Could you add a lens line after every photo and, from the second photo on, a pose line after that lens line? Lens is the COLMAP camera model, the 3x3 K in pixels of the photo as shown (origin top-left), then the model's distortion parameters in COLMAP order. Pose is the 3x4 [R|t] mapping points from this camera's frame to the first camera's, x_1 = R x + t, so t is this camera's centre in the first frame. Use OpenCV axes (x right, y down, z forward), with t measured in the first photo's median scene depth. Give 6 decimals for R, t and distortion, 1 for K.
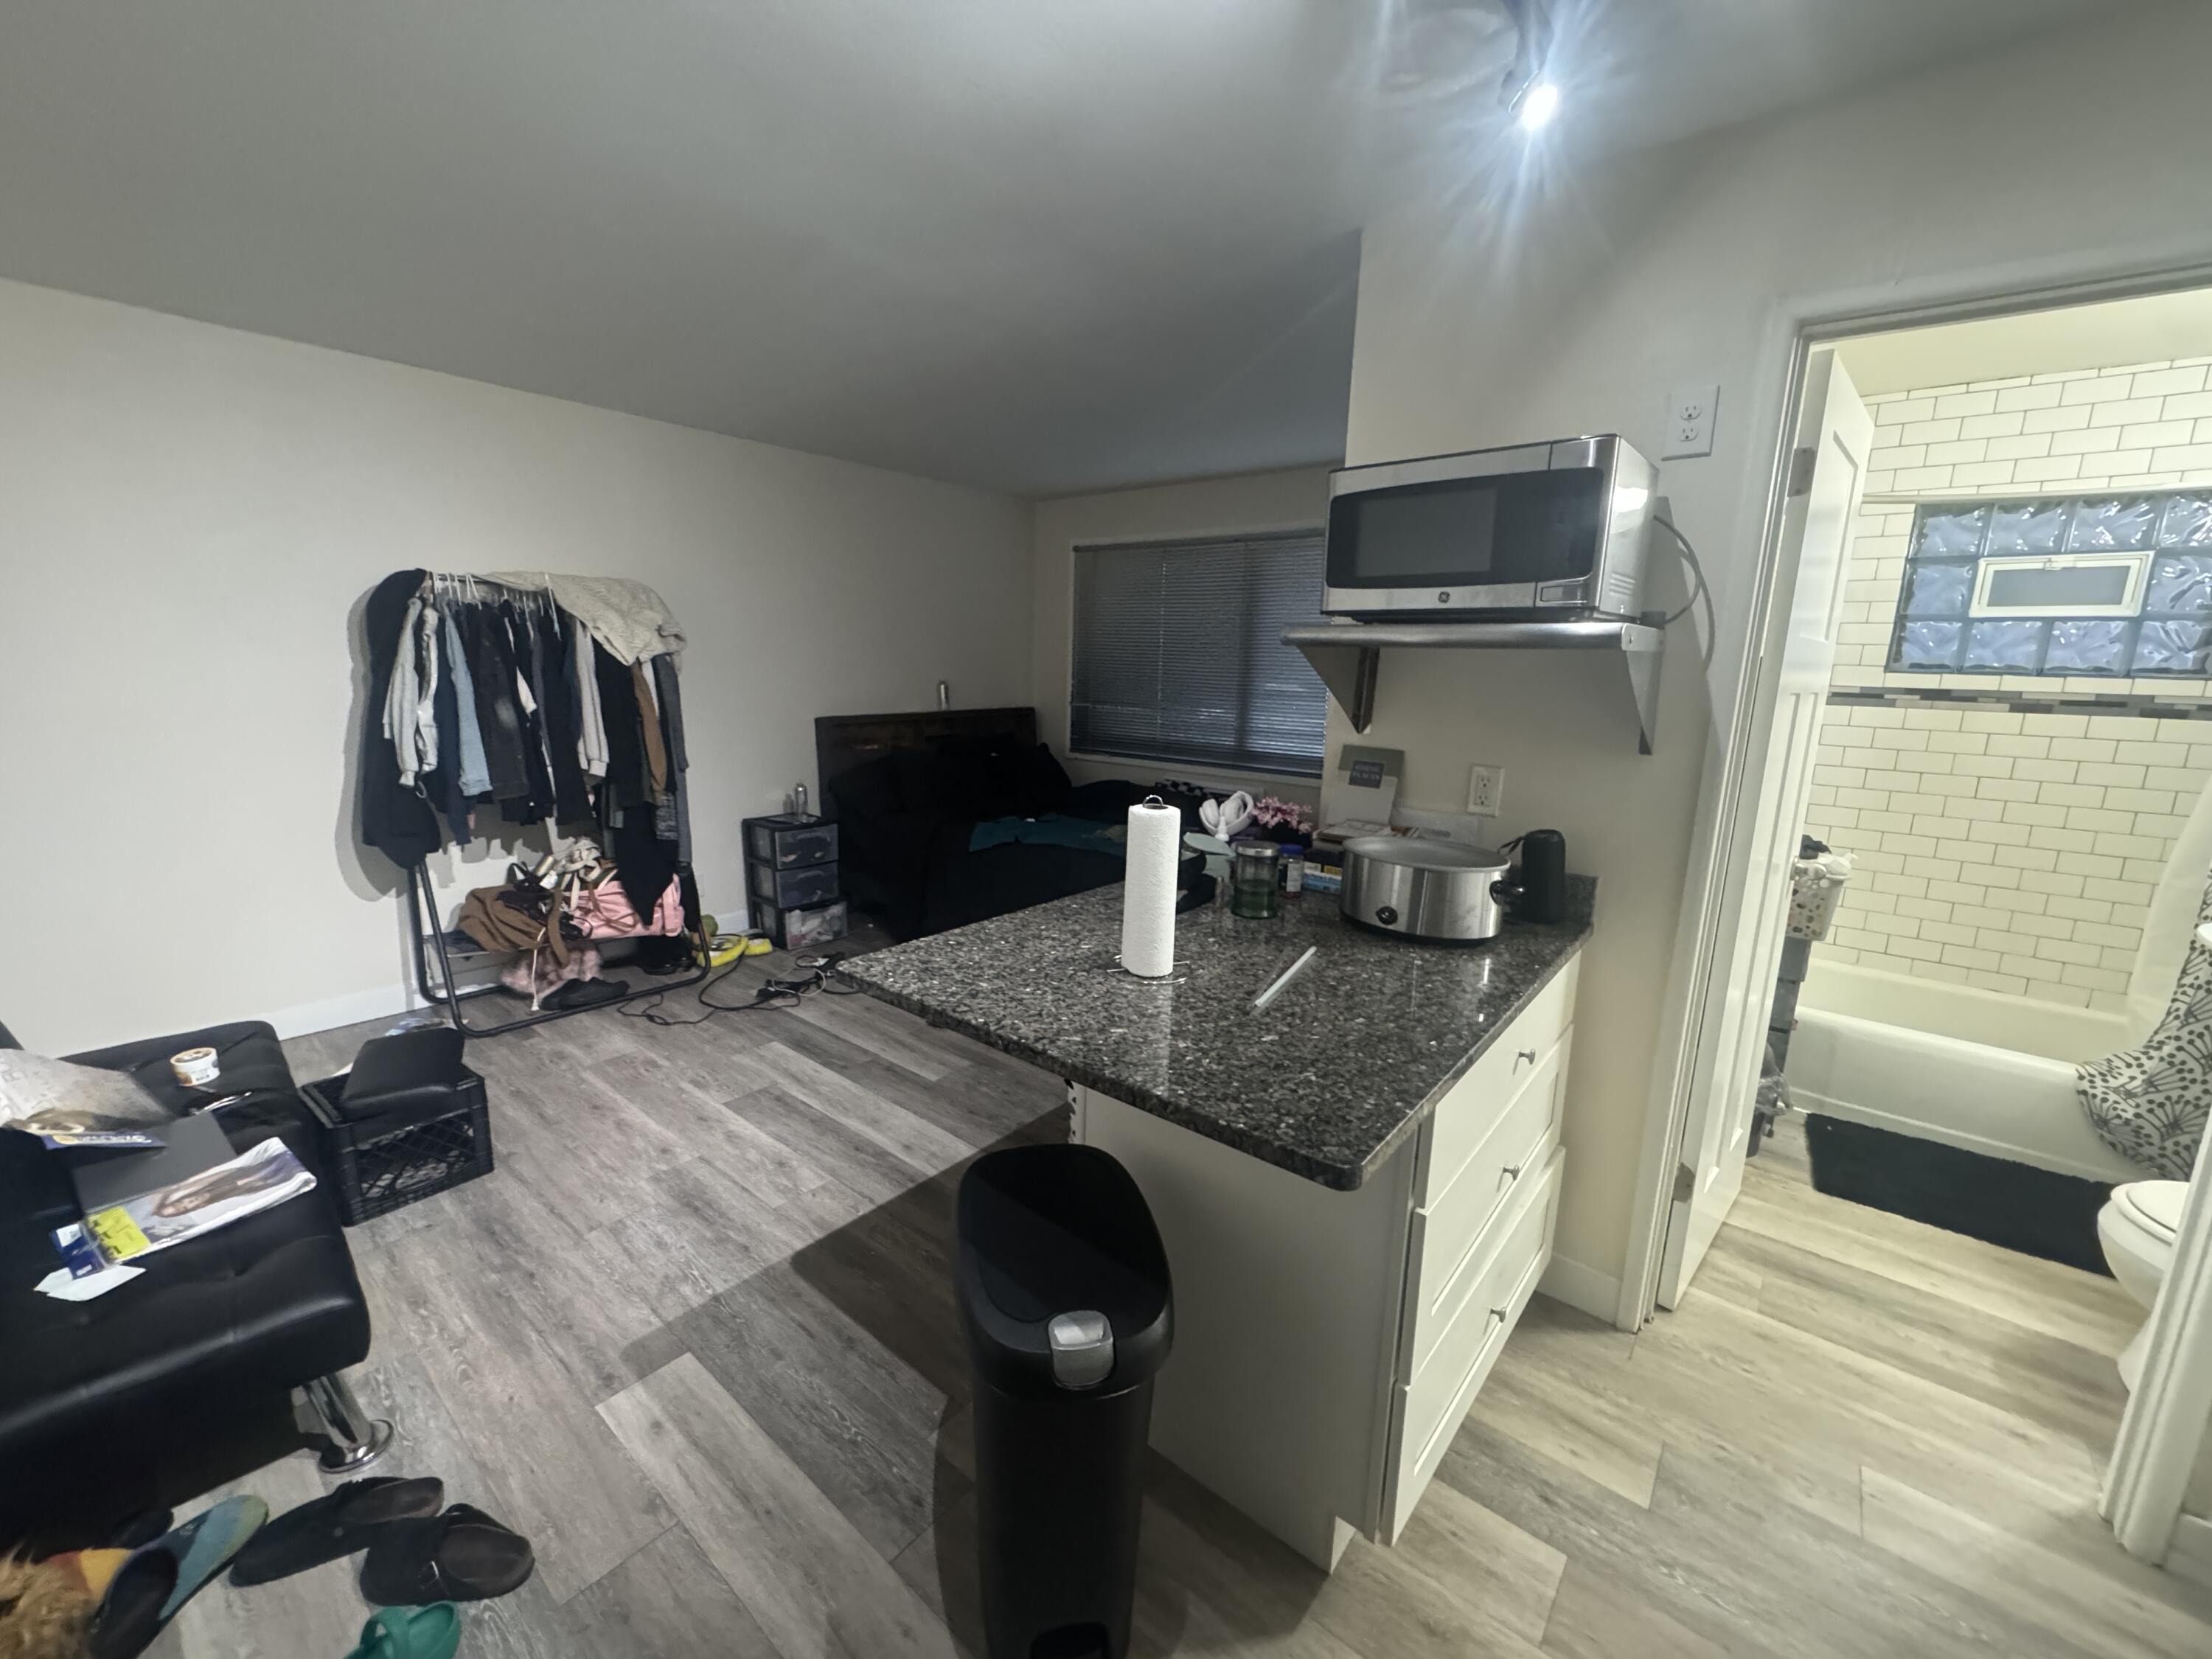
lens RADIAL K [[882.1, 0, 1102.0], [0, 882.1, 830.1], [0, 0, 1]] dist [-0.002139, 0.000455]
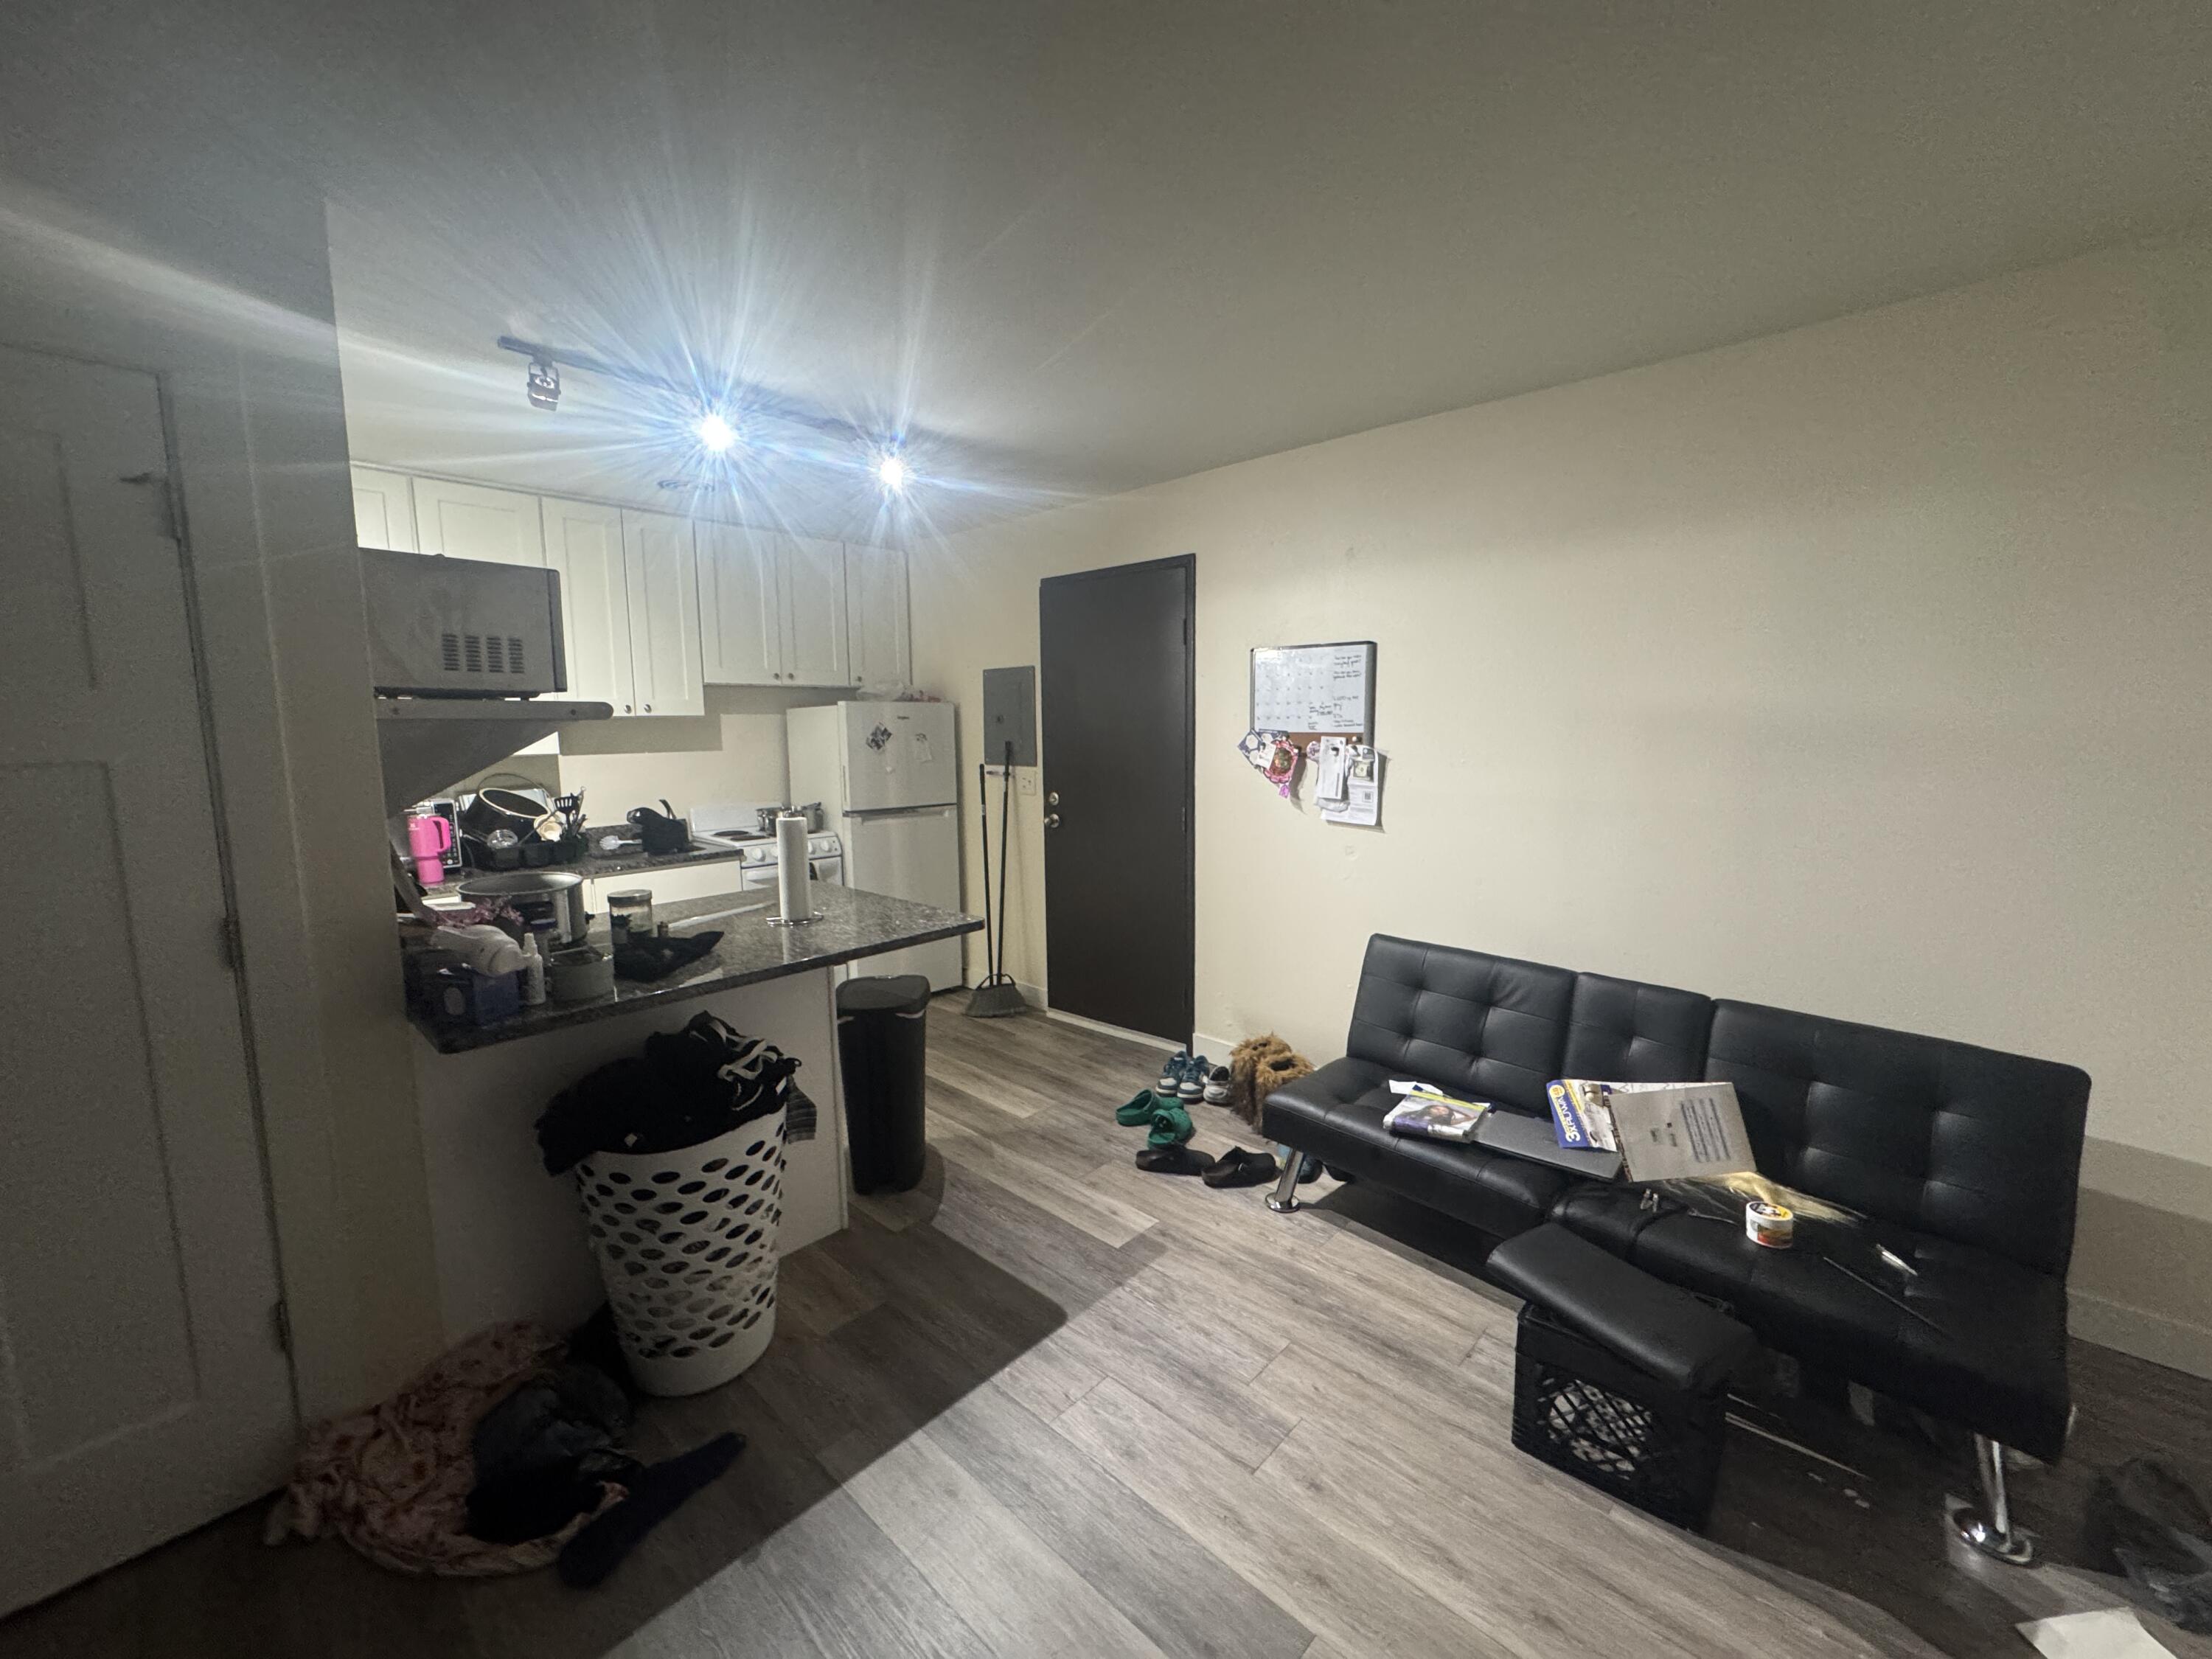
lens RADIAL K [[882.1, 0, 1105.3], [0, 882.1, 823.7], [0, 0, 1]] dist [-0.002139, 0.000455]
pose [[-0.997849, -0.020660, 0.062213, -0.467053], [-0.000648, 0.952102, 0.305780, -0.388363], [-0.065550, 0.305082, -0.950068, 1.867828]]
